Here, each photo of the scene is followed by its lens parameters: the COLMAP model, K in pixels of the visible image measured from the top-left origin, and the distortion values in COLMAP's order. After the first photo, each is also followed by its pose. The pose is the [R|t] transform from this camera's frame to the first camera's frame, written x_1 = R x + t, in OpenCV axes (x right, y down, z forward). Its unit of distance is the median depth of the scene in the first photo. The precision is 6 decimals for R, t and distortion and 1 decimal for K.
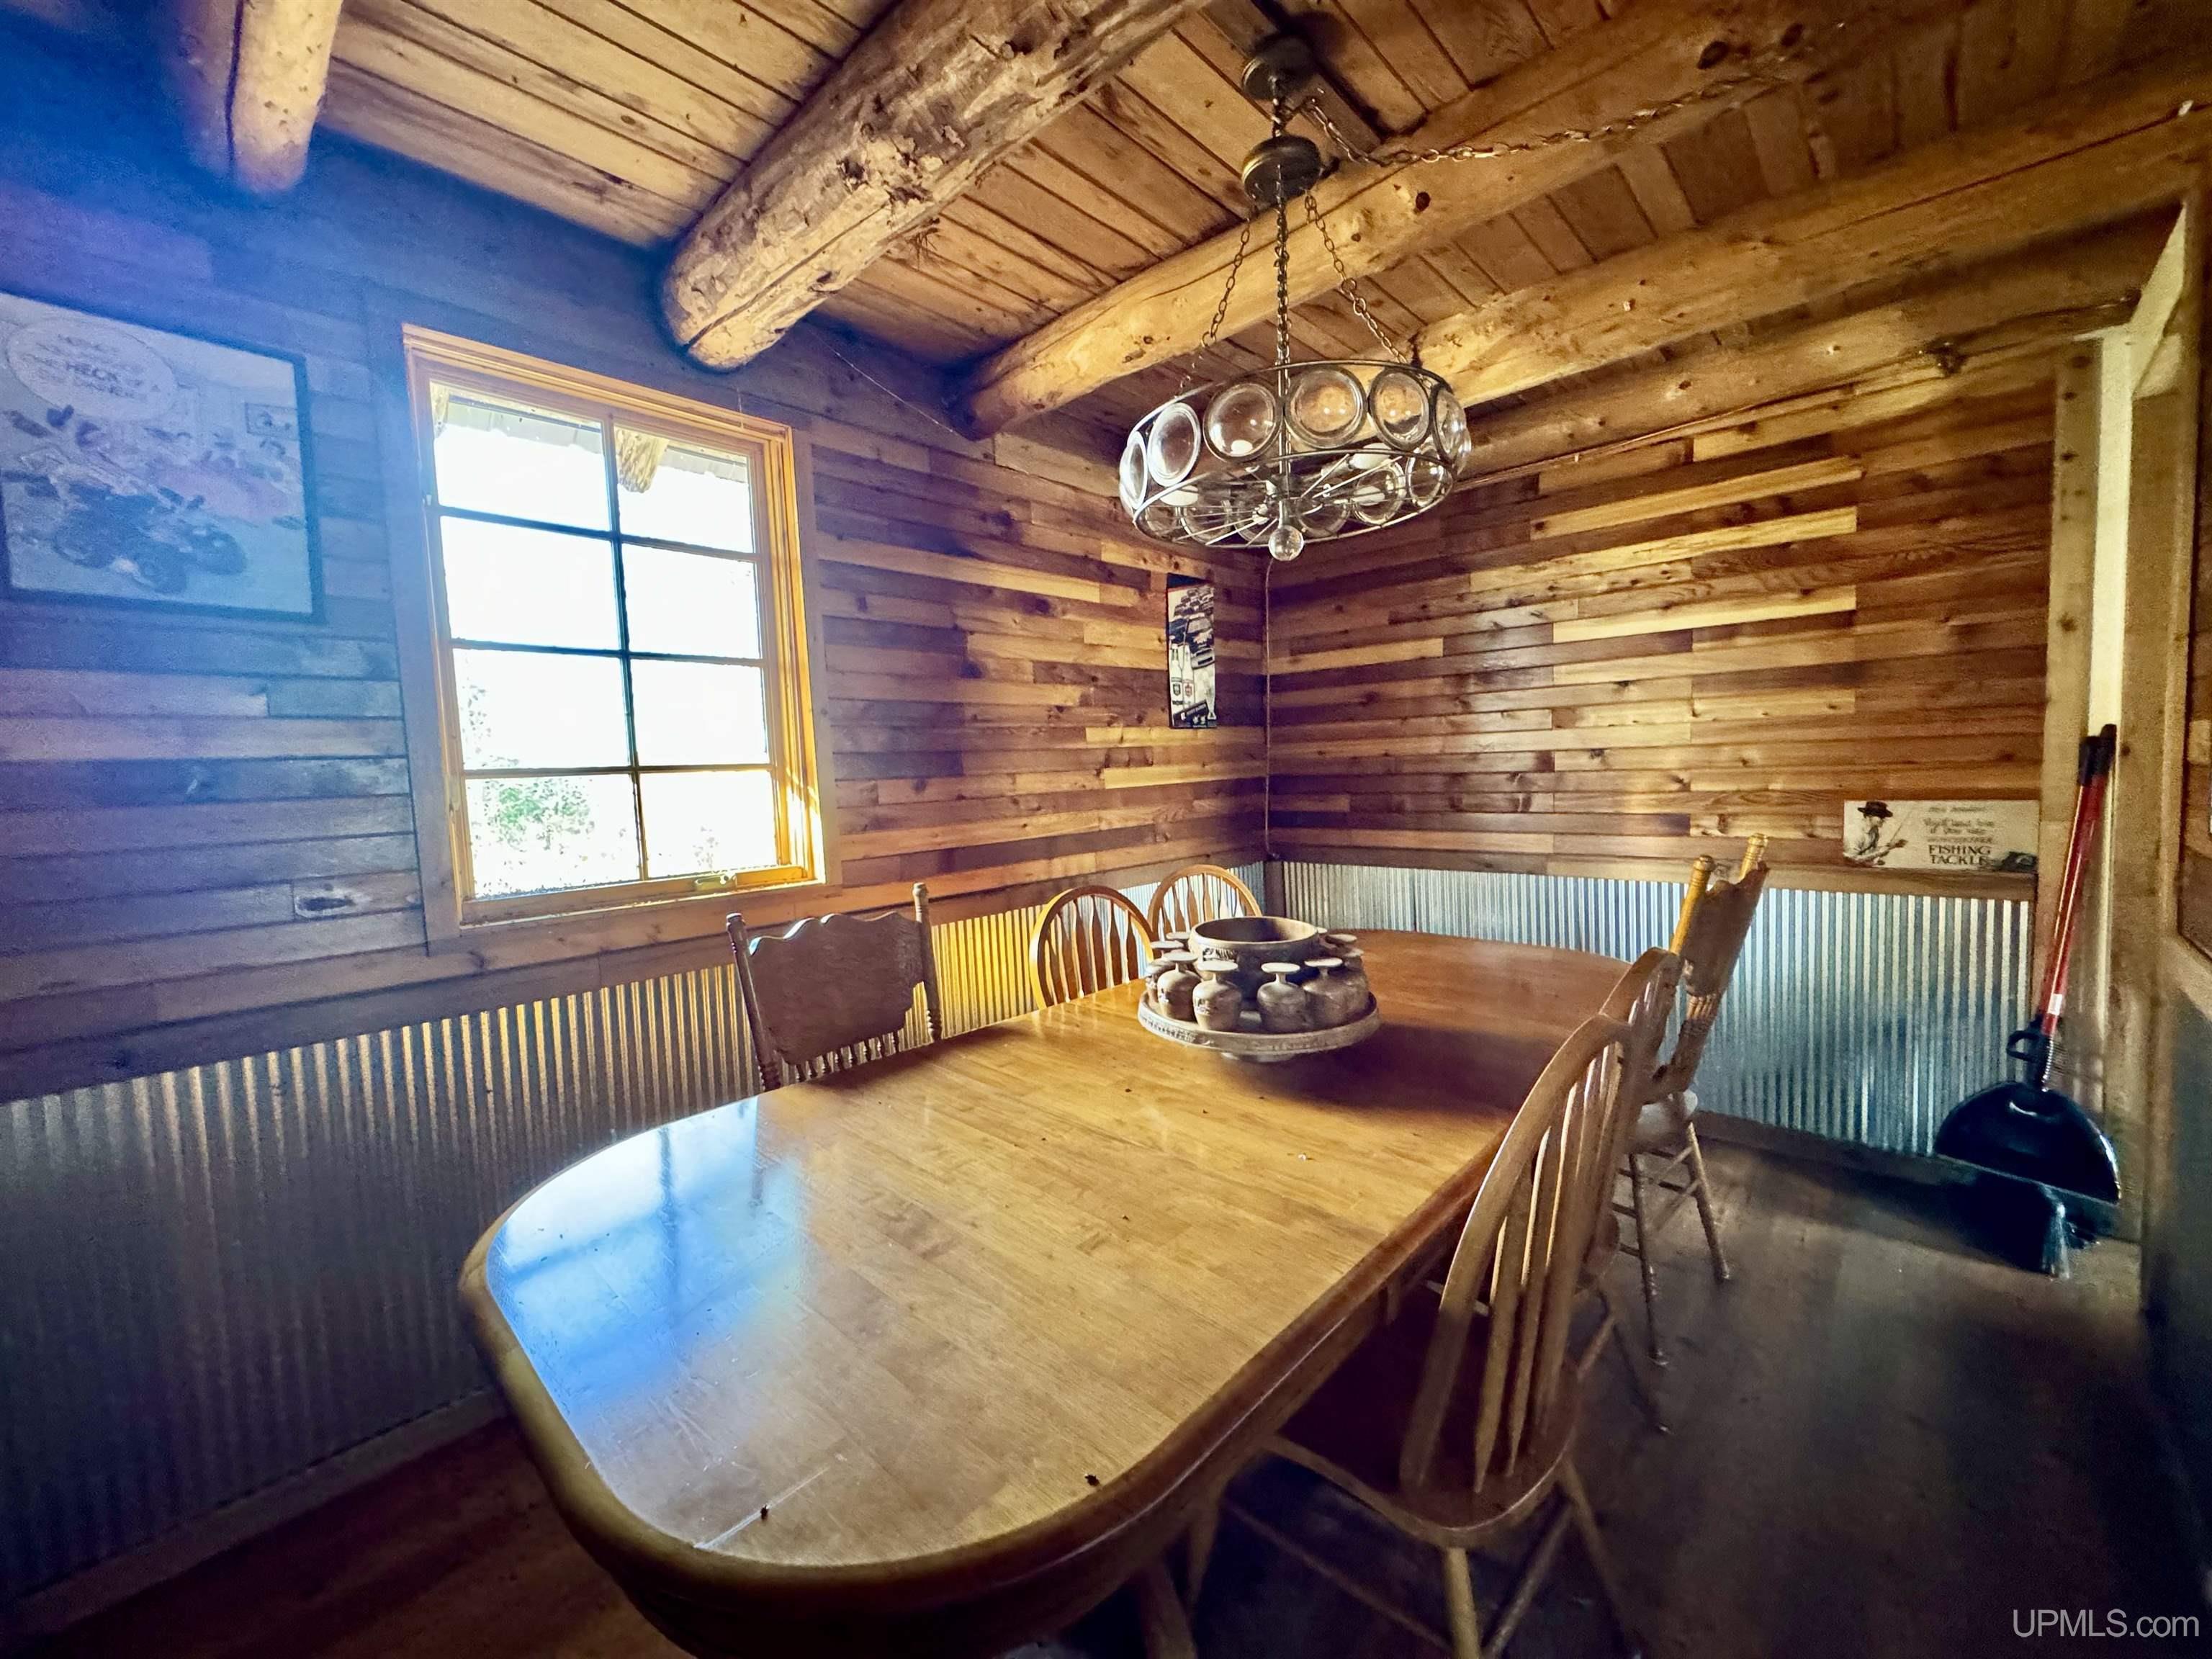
lens RADIAL K [[875.4, 0, 1119.0], [0, 875.4, 825.9], [0, 0, 1]] dist [-0.010673, 0.000367]
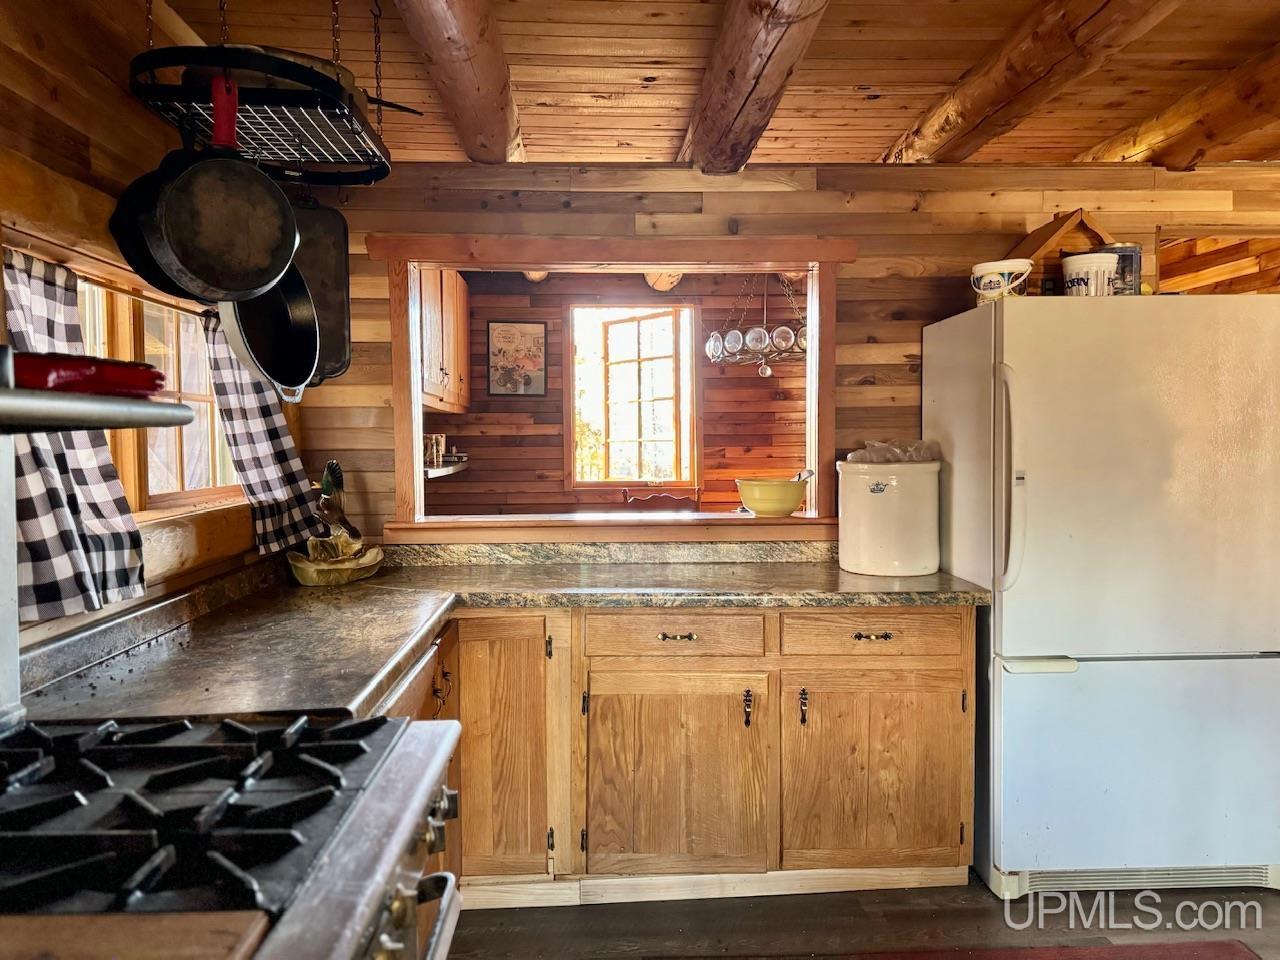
lens RADIAL K [[895.9, 0, 639.3], [0, 895.9, 471.9], [0, 0, 1]] dist [0.034167, -0.038275]
pose [[0.716496, 0.061648, -0.694861, 1.796972], [-0.066992, 0.997564, 0.019426, -0.025789], [0.694367, 0.032631, 0.718881, -1.270977]]
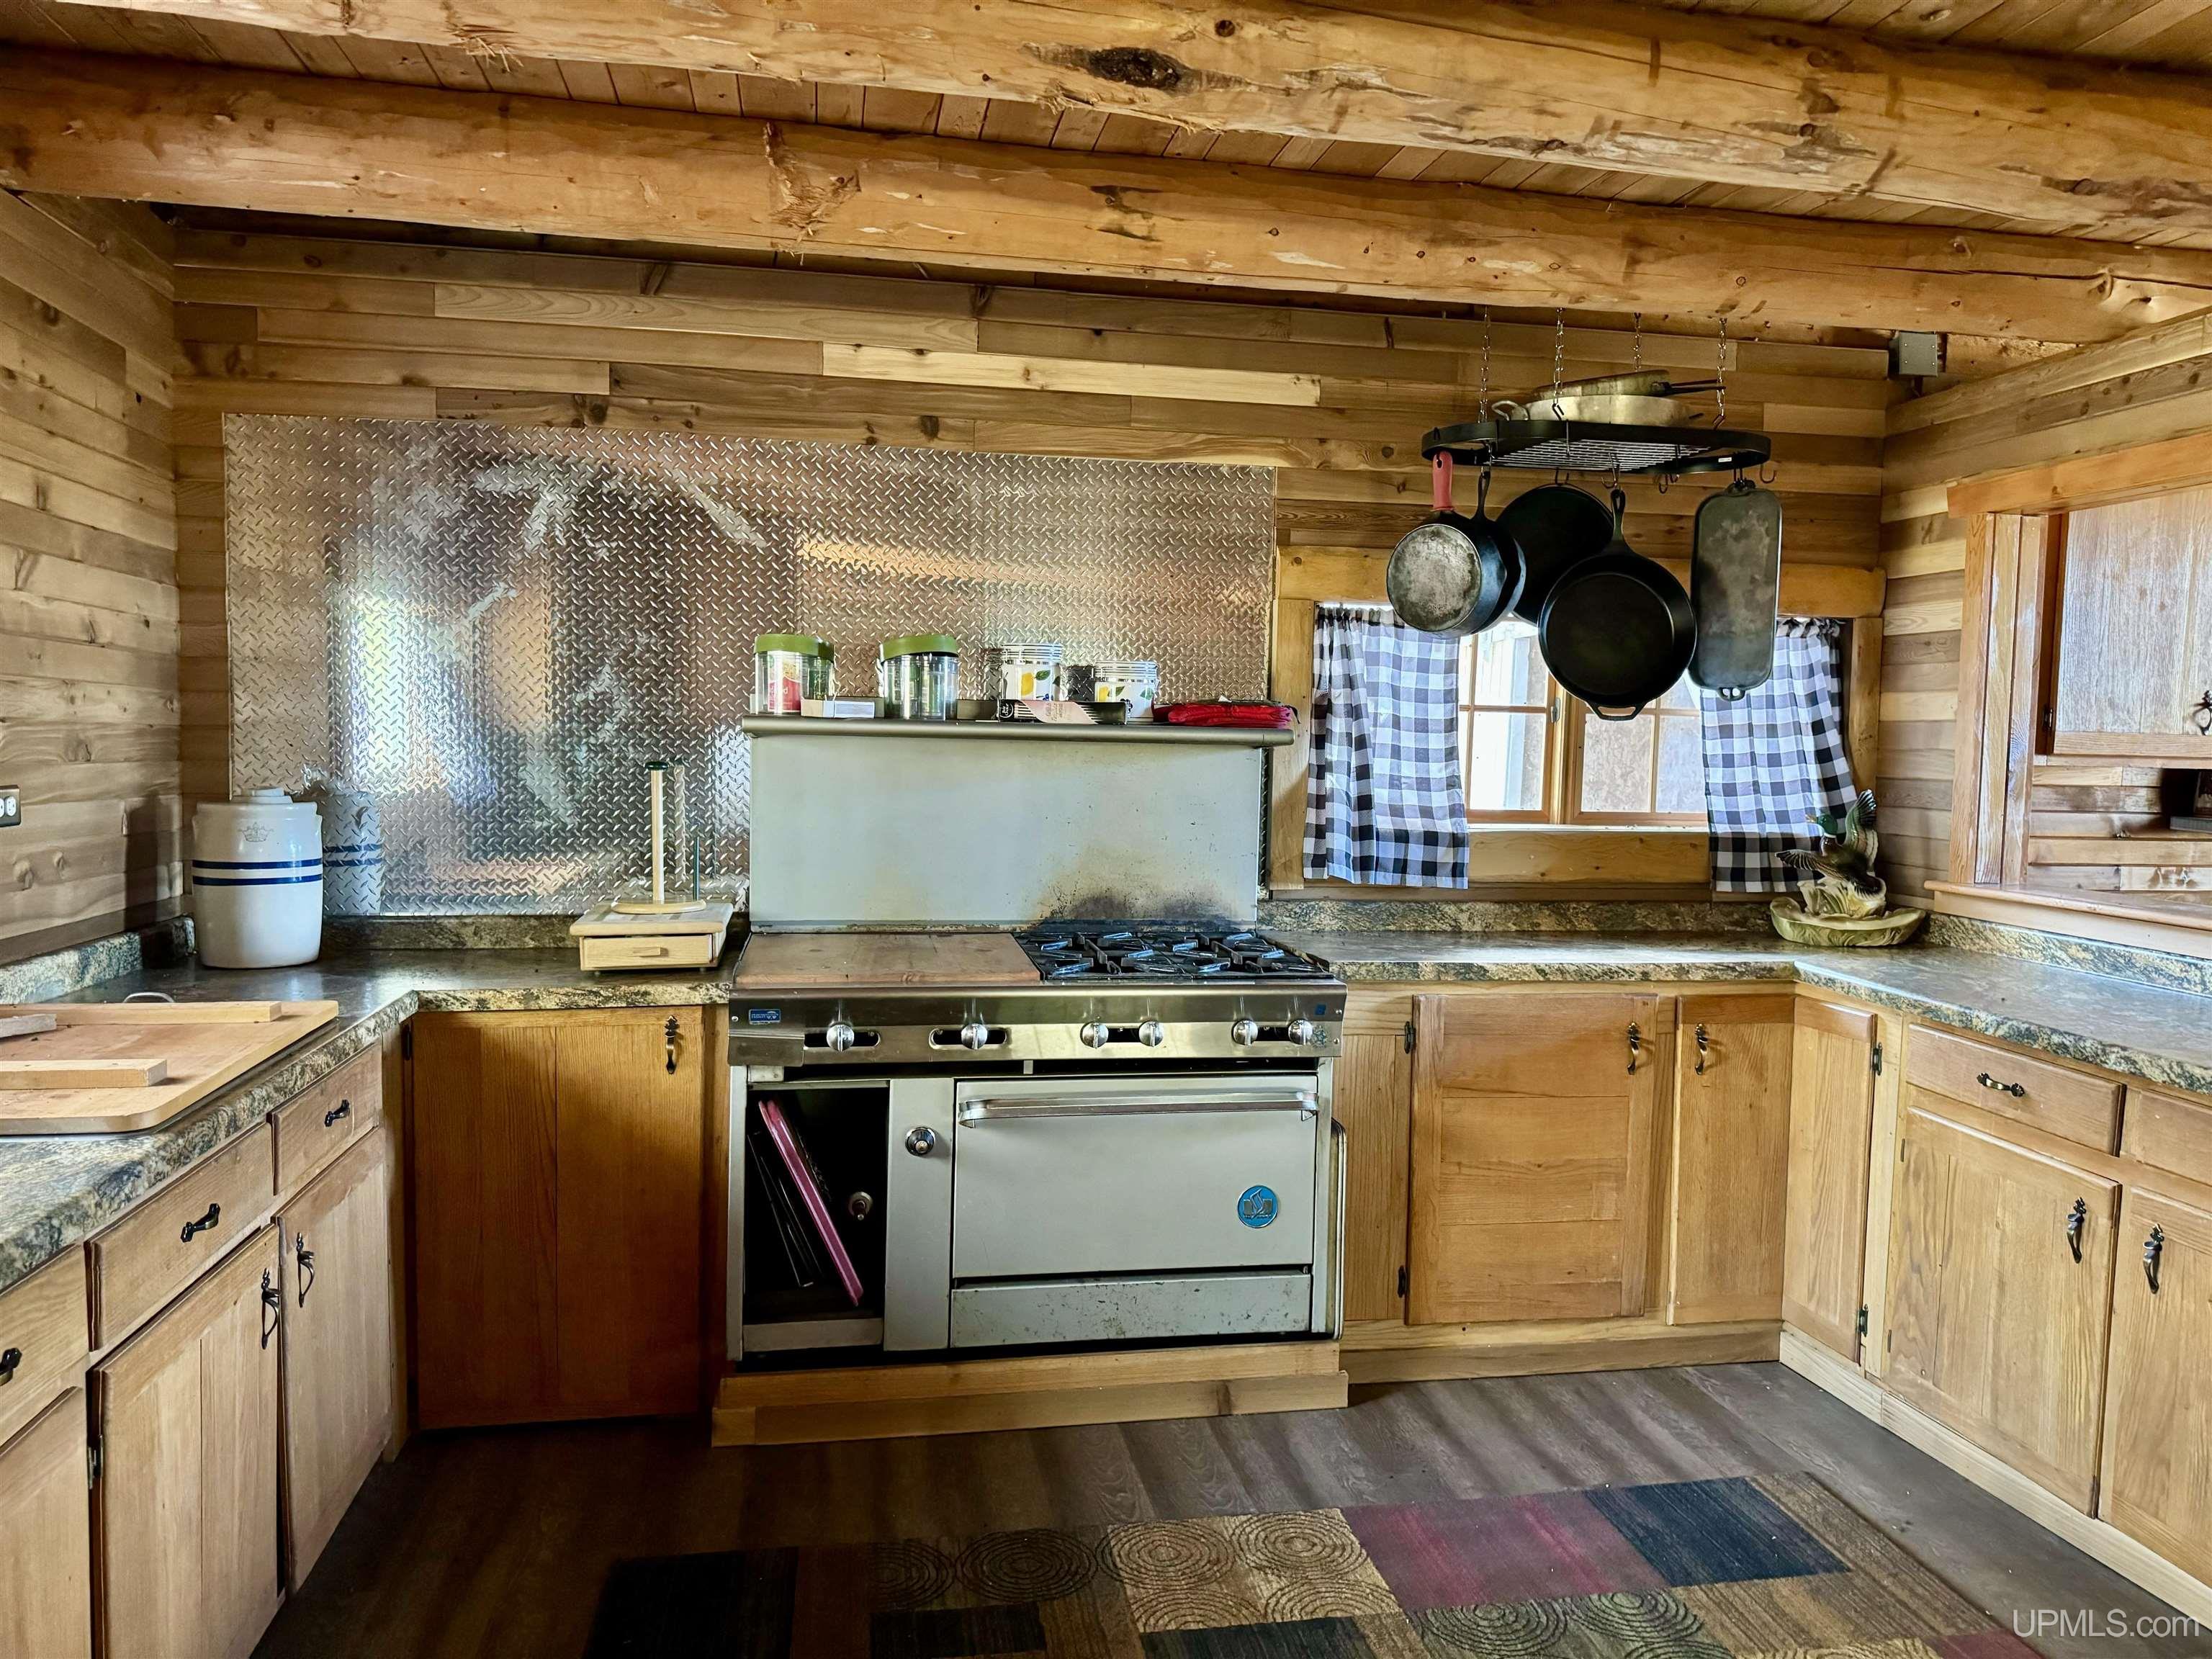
lens RADIAL K [[1548.2, 0, 1112.9], [0, 1548.2, 840.4], [0, 0, 1]] dist [0.034167, -0.038275]
pose [[-0.593590, 0.081355, -0.800645, 3.523002], [-0.051572, 0.988987, 0.138728, -0.296521], [0.803113, 0.123639, -0.582857, 1.223771]]
